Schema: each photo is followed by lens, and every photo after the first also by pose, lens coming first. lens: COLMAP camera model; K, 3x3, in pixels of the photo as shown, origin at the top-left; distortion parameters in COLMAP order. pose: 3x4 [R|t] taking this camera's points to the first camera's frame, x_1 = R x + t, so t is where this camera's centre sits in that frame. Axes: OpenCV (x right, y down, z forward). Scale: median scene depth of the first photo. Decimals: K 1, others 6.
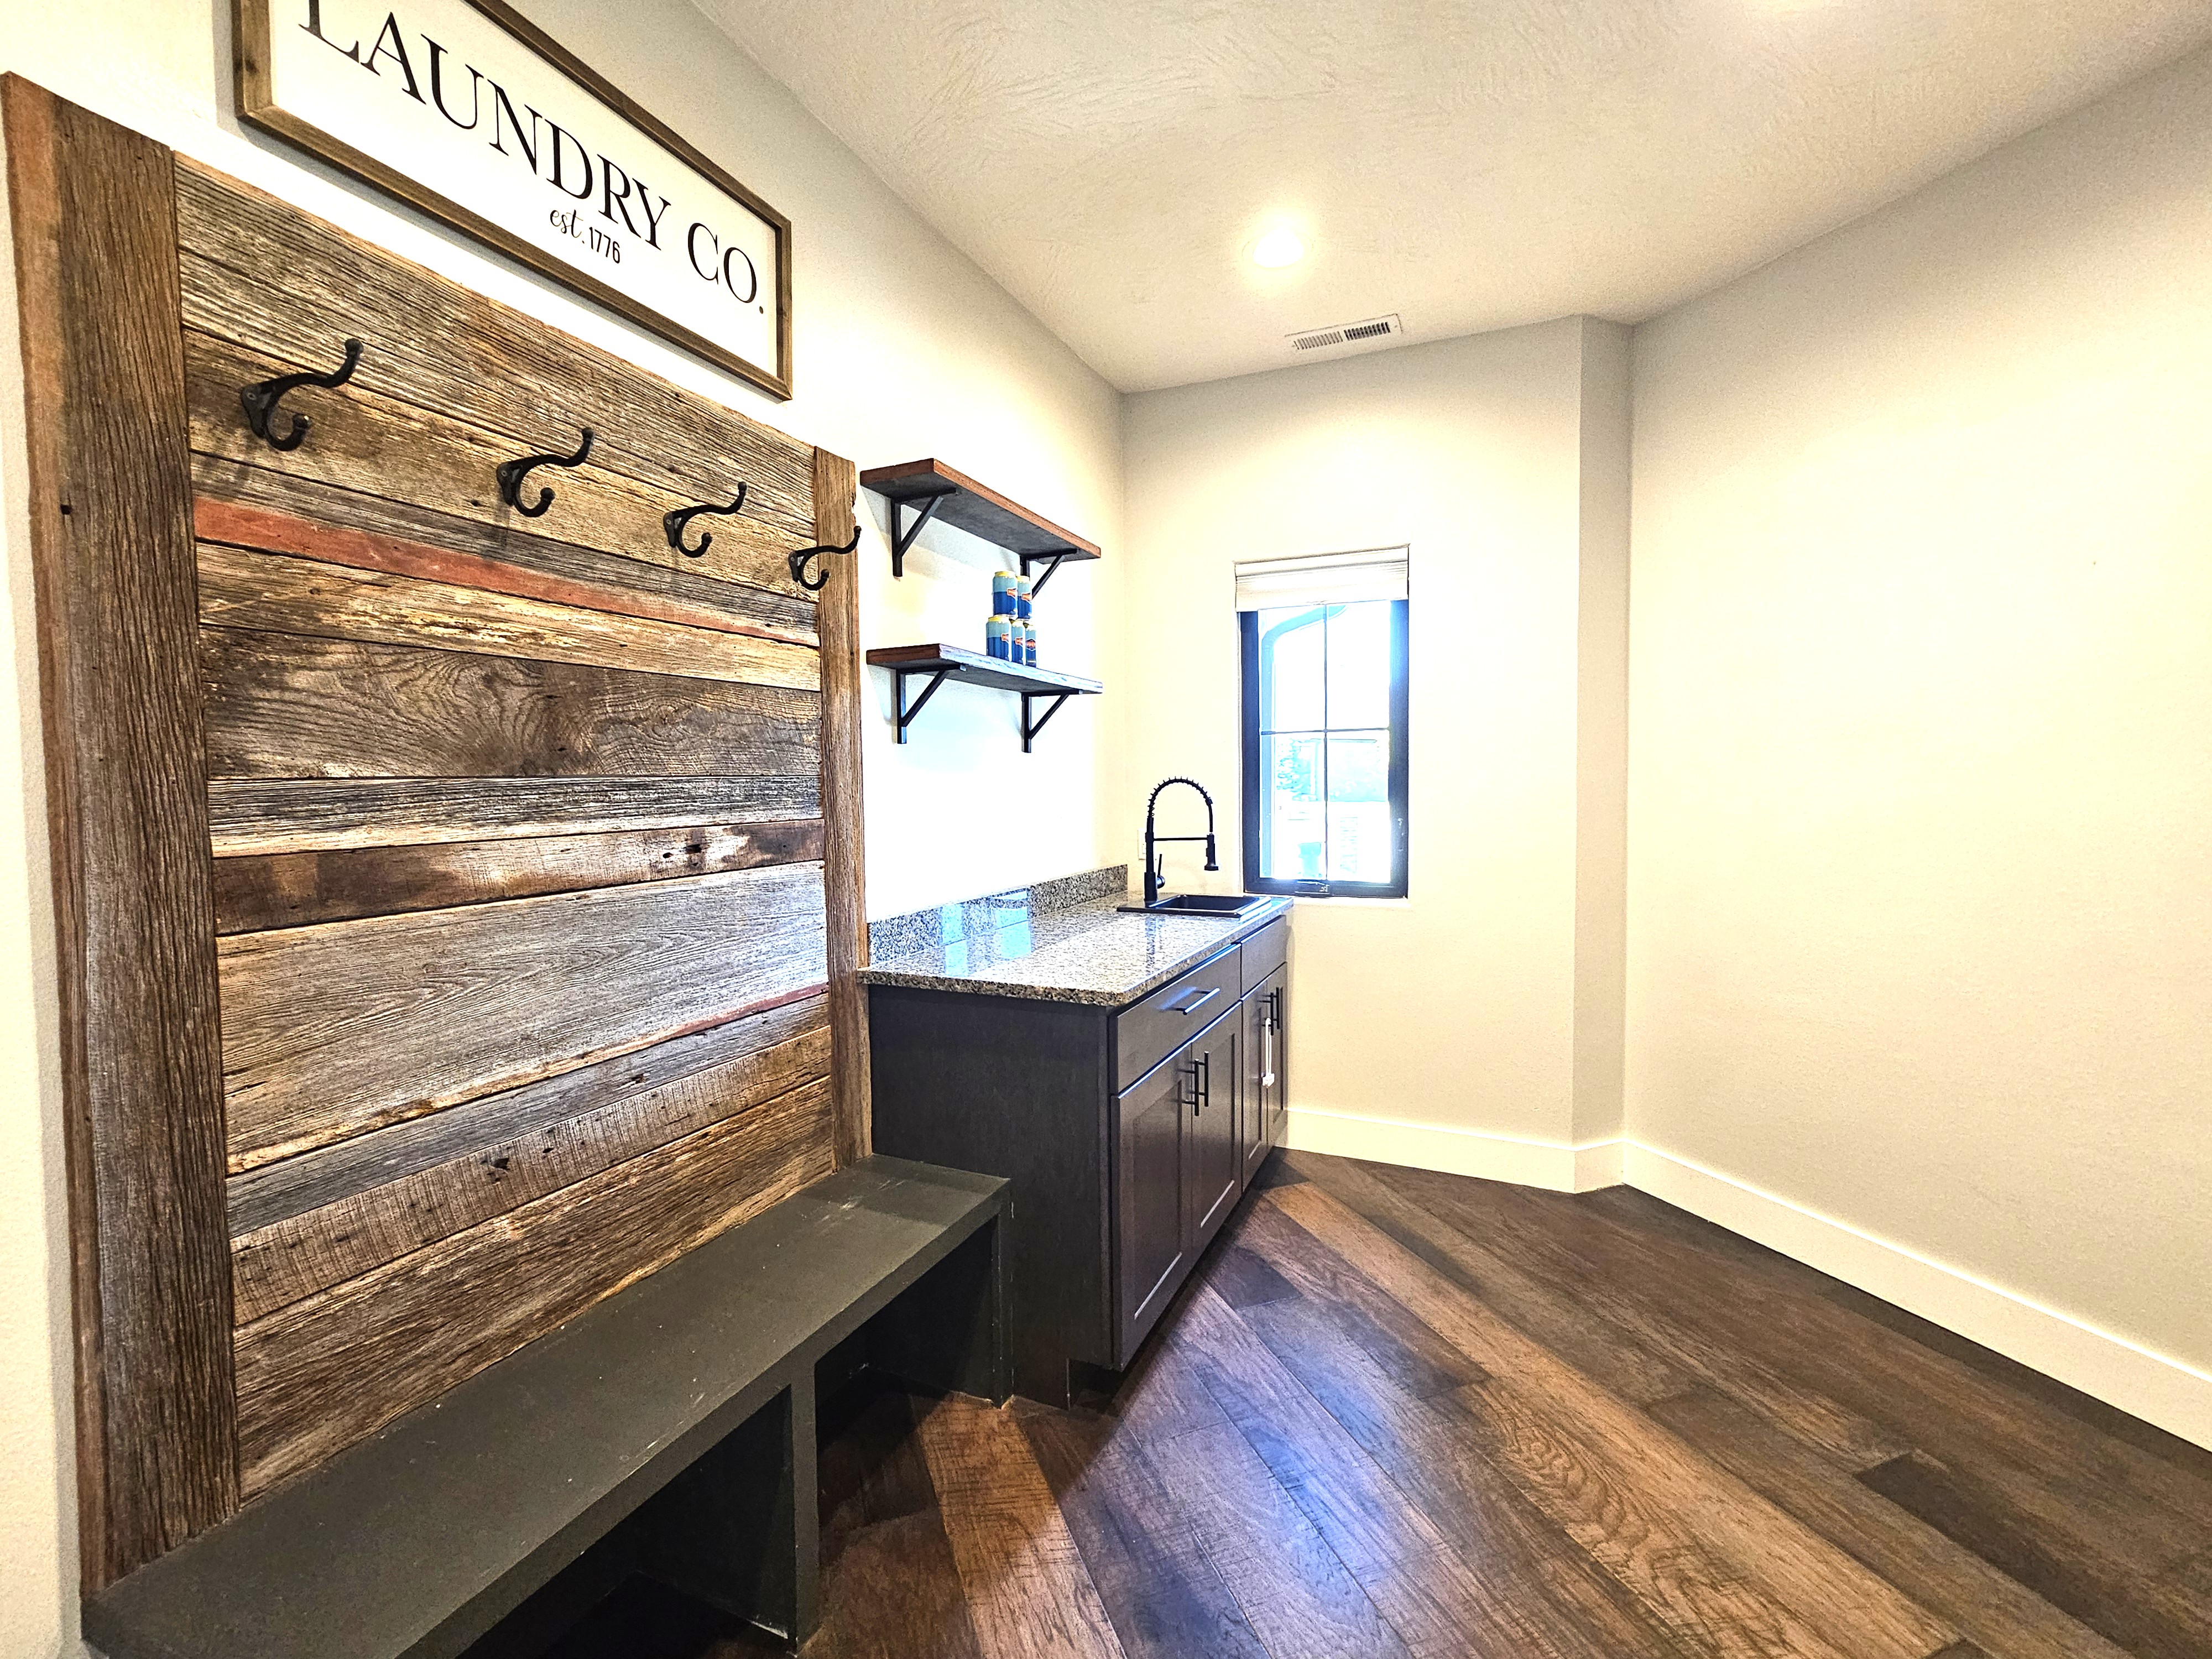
lens RADIAL K [[909.1, 0, 1116.3], [0, 909.1, 820.3], [0, 0, 1]] dist [0.001424, 0.000162]
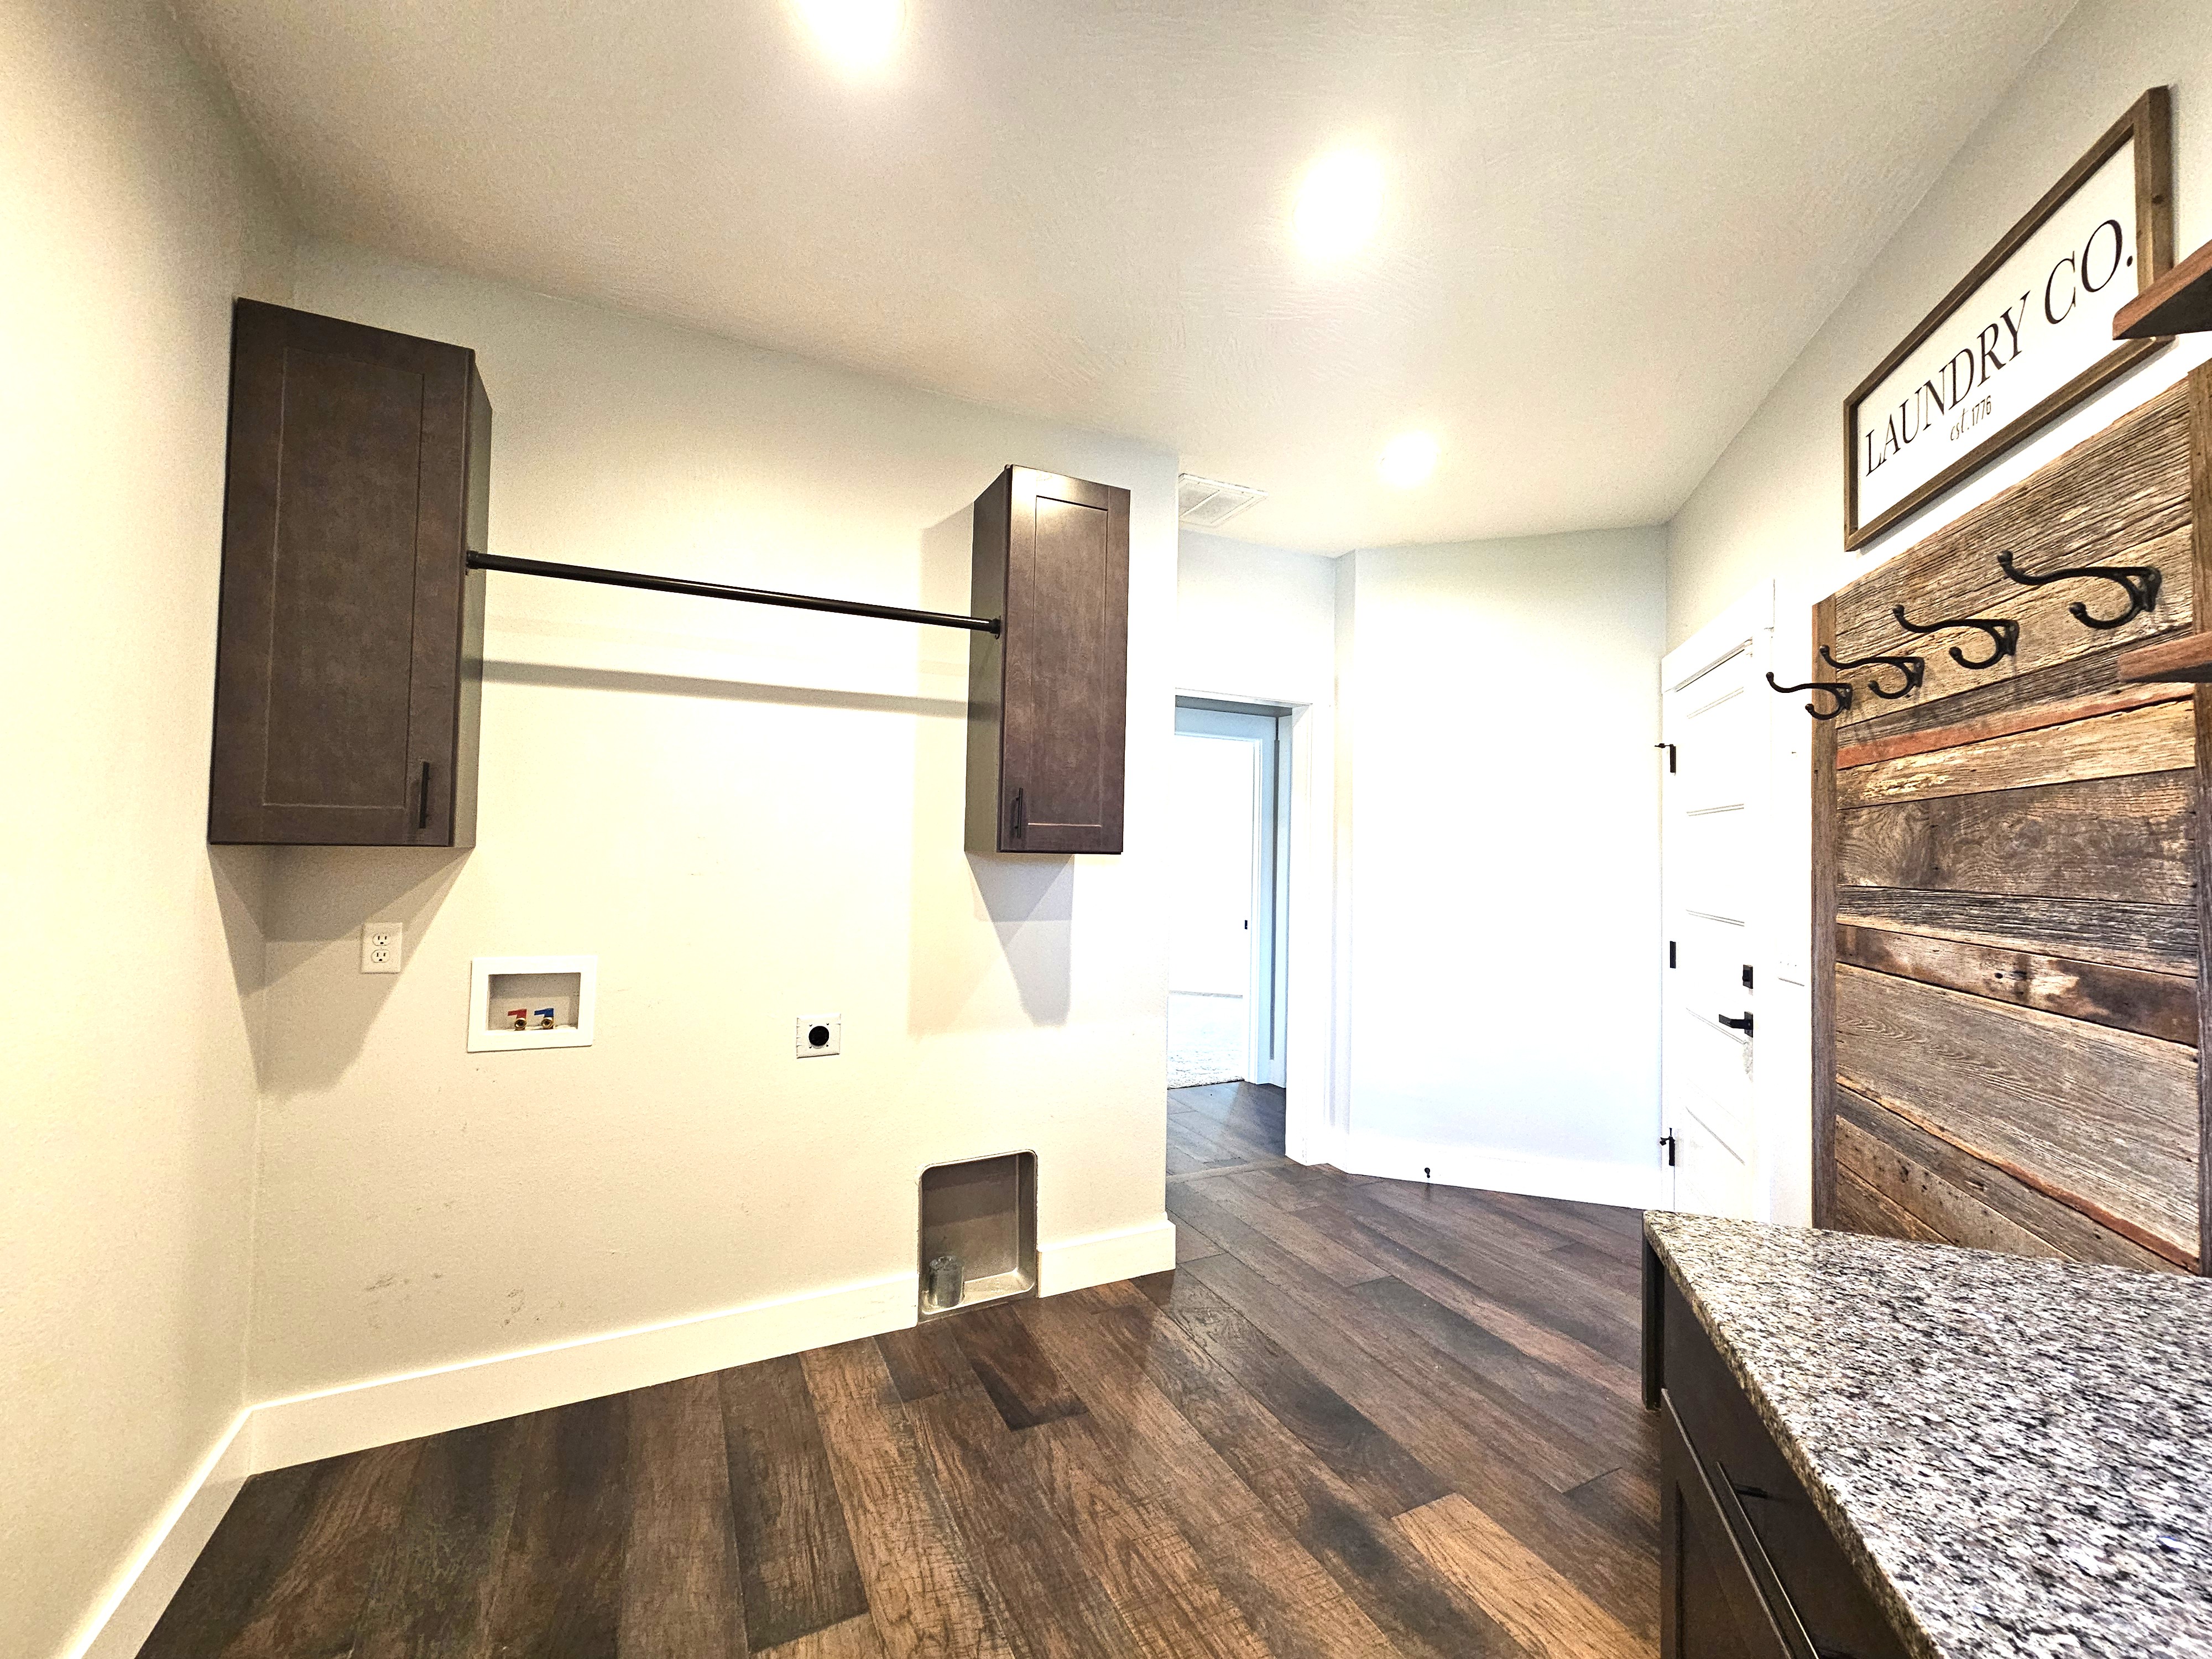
lens RADIAL K [[909.1, 0, 1100.4], [0, 909.1, 822.6], [0, 0, 1]] dist [0.001424, 0.000162]
pose [[-0.995534, -0.015922, -0.093052, 0.542901], [-0.017664, 0.999683, 0.017922, -0.122956], [0.092737, 0.019486, -0.995500, 1.837331]]
